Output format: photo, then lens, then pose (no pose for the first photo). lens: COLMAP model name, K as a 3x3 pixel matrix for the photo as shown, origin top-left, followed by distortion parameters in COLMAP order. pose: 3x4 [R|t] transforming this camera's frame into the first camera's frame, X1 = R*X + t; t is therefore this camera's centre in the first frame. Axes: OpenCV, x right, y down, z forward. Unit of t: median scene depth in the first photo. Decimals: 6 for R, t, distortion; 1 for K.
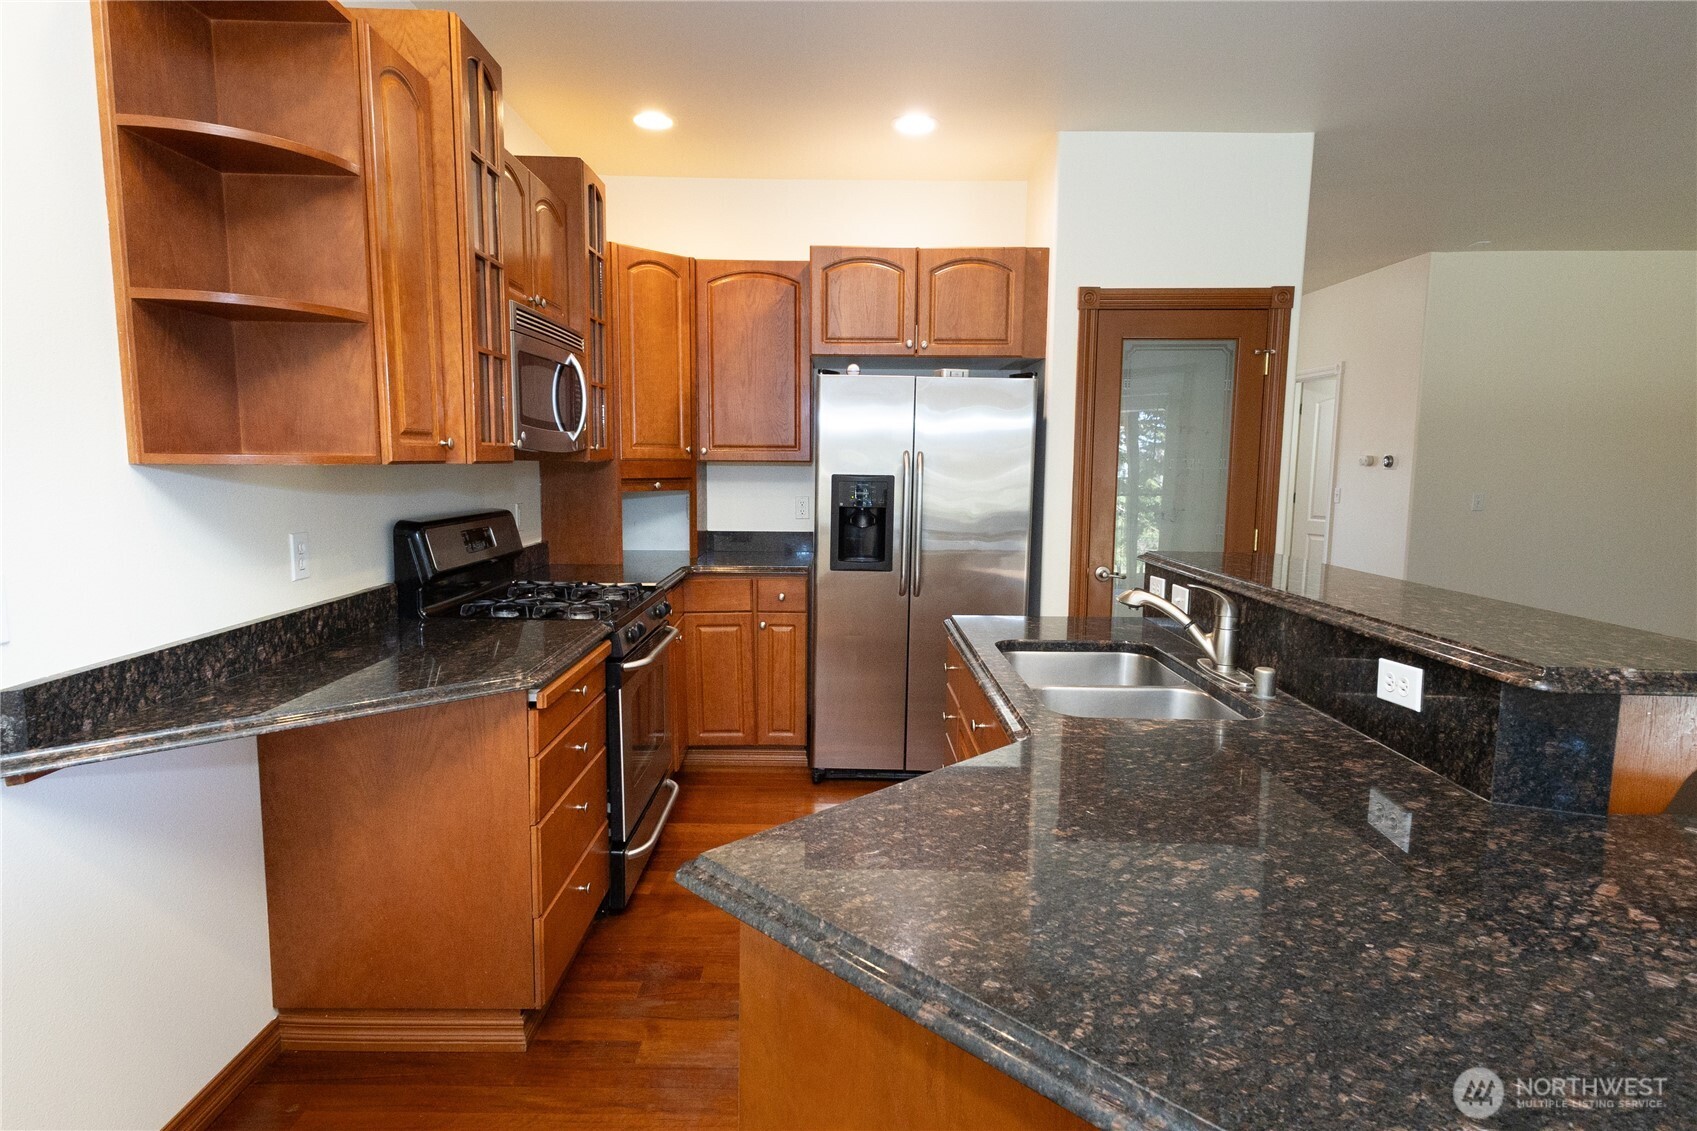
lens RADIAL K [[917.7, 0, 848.5], [0, 917.7, 565.5], [0, 0, 1]] dist [0.036639, -0.019883]
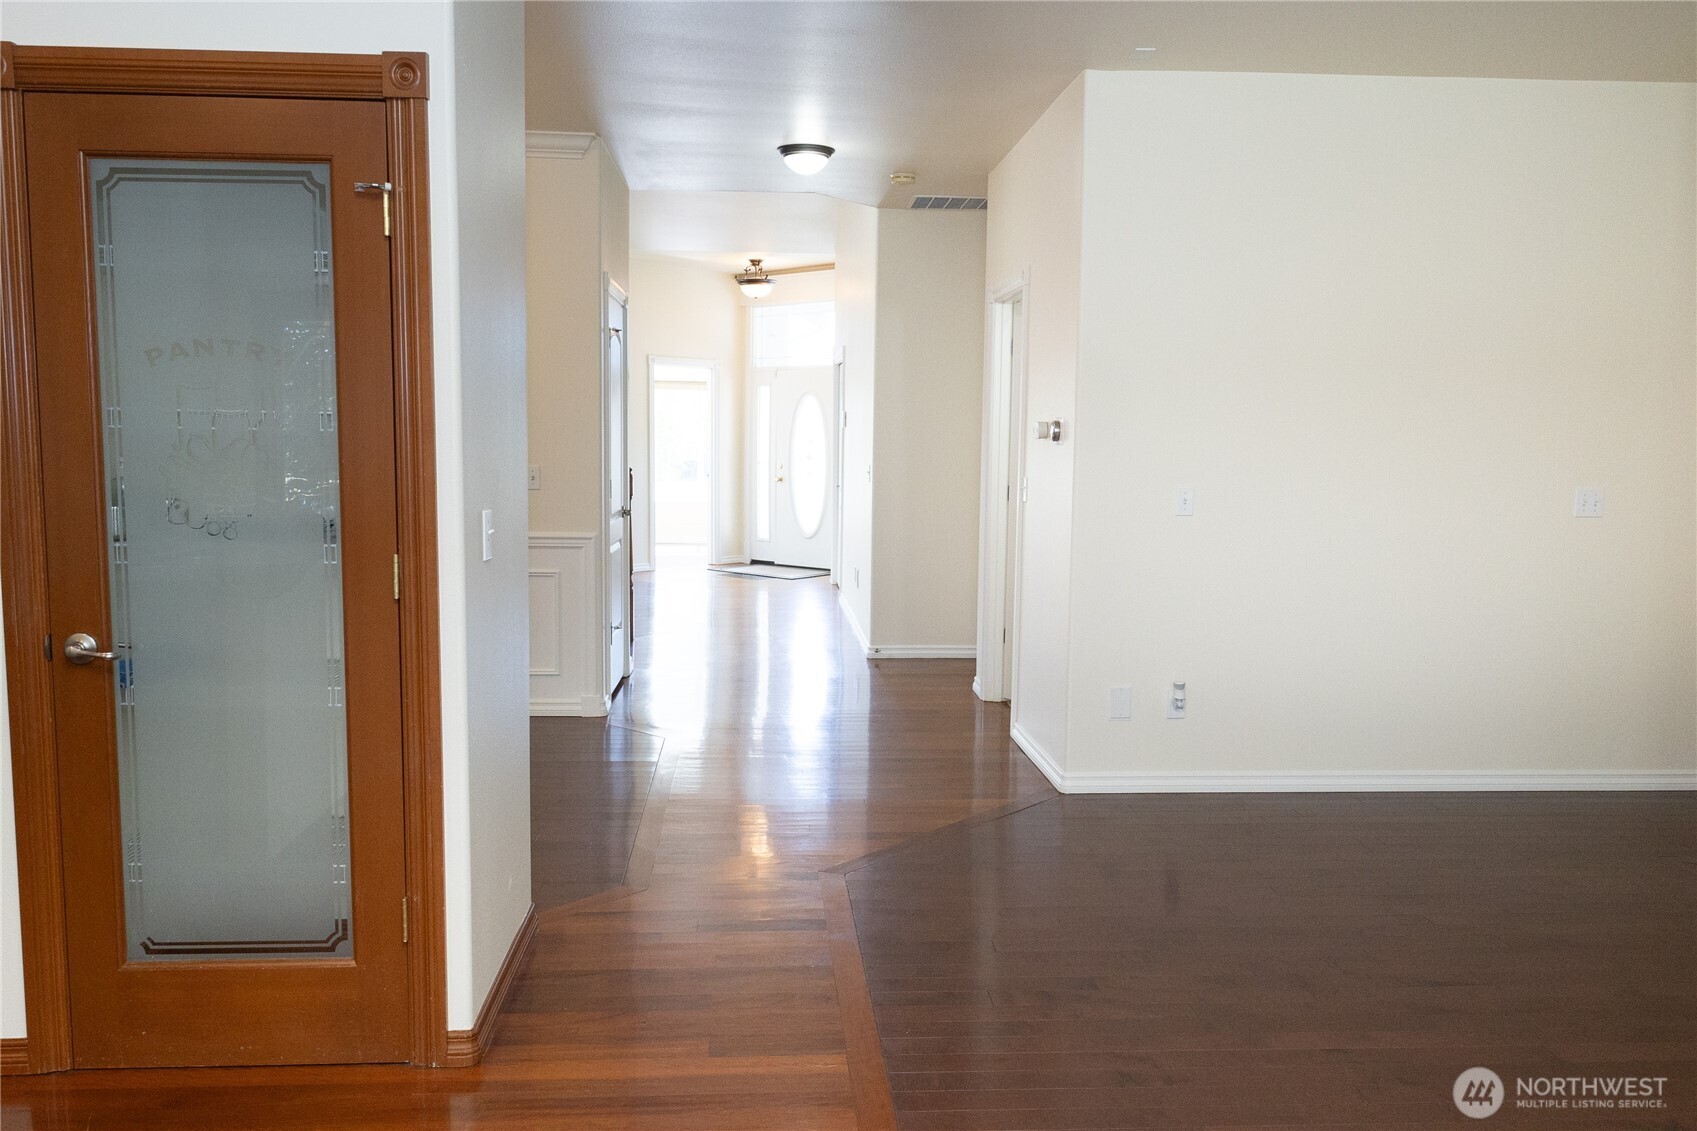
lens RADIAL K [[1304.5, 0, 848.5], [0, 1304.5, 565.5], [0, 0, 1]] dist [0.002961, -0.001856]
pose [[0.998028, -0.001953, 0.062747, 0.675421], [0.003111, 0.999827, -0.018361, -0.020890], [-0.062700, 0.018520, 0.997861, 0.318710]]
